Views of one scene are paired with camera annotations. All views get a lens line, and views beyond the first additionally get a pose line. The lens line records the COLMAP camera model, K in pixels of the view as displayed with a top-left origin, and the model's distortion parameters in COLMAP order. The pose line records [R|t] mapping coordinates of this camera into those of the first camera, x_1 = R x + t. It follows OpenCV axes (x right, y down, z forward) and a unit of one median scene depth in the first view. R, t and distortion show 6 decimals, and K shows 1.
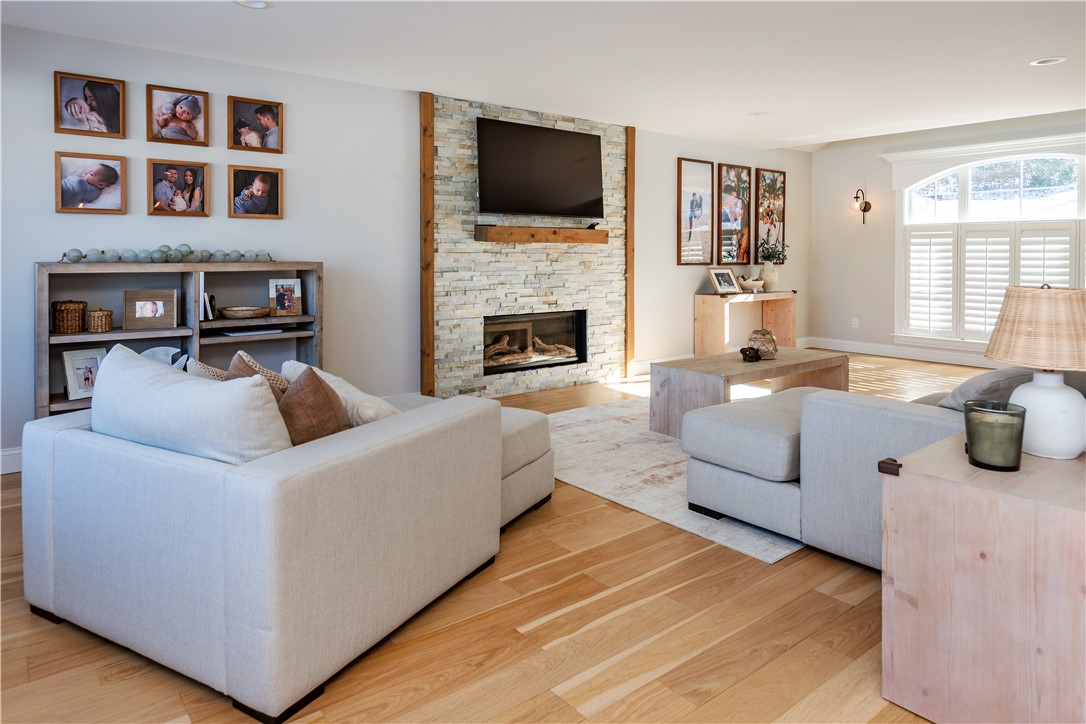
lens RADIAL K [[667.8, 0, 521.5], [0, 667.8, 269.5], [0, 0, 1]] dist [0.008144, -0.001476]
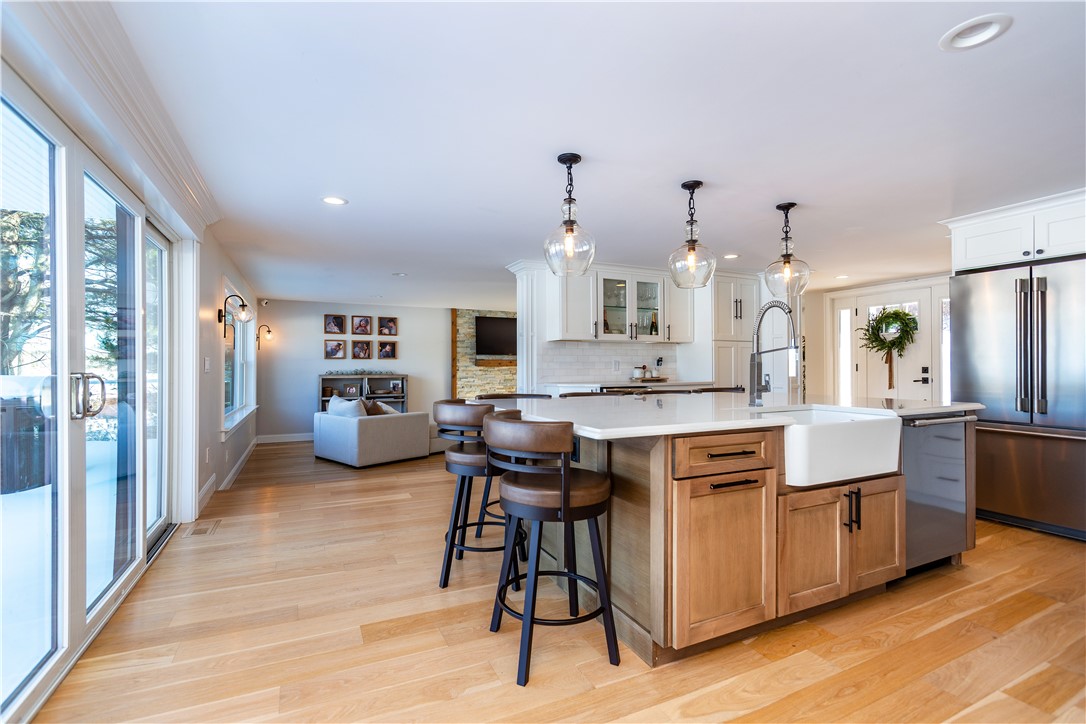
lens RADIAL K [[491.8, 0, 538.3], [0, 491.8, 363.4], [0, 0, 1]] dist [-0.001014, 0.000952]
pose [[0.980571, -0.001921, -0.196156, 0.491303], [-0.003411, 0.999634, -0.026841, -0.003675], [0.196136, 0.026988, 0.980205, -0.704108]]
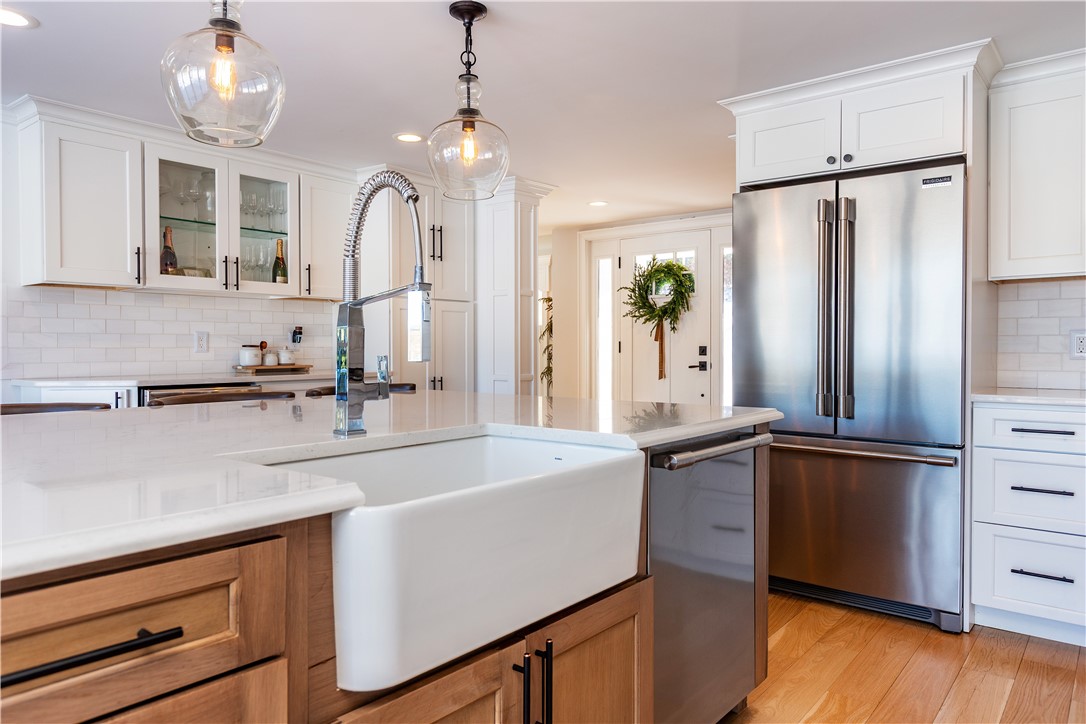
lens RADIAL K [[740.1, 0, 535.9], [0, 740.1, 355.5], [0, 0, 1]] dist [0.002069, 0.000021]
pose [[0.970854, -0.001702, 0.239666, 0.603153], [0.004112, 0.999946, -0.009554, -0.003881], [-0.239637, 0.010261, 0.970808, -0.497286]]
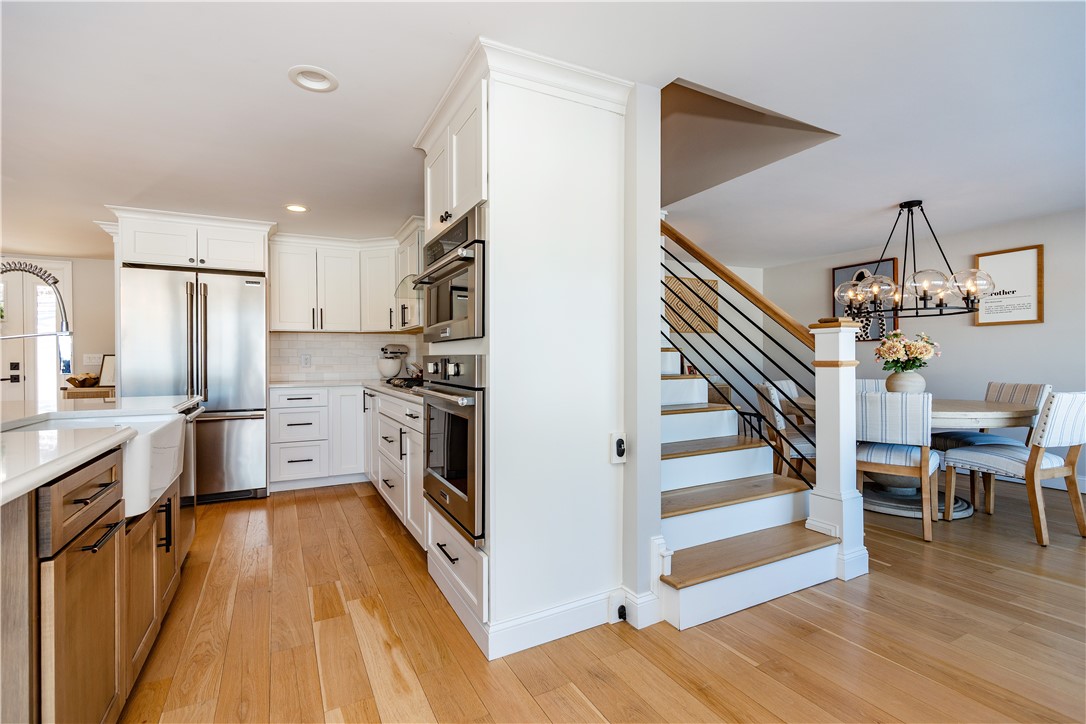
lens RADIAL K [[491.8, 0, 532.3], [0, 491.8, 363.1], [0, 0, 1]] dist [-0.001014, 0.000952]
pose [[0.169638, -0.007814, 0.985475, 0.373016], [0.026024, 0.999655, 0.003447, -0.004755], [-0.985163, 0.025062, 0.169783, -0.579775]]
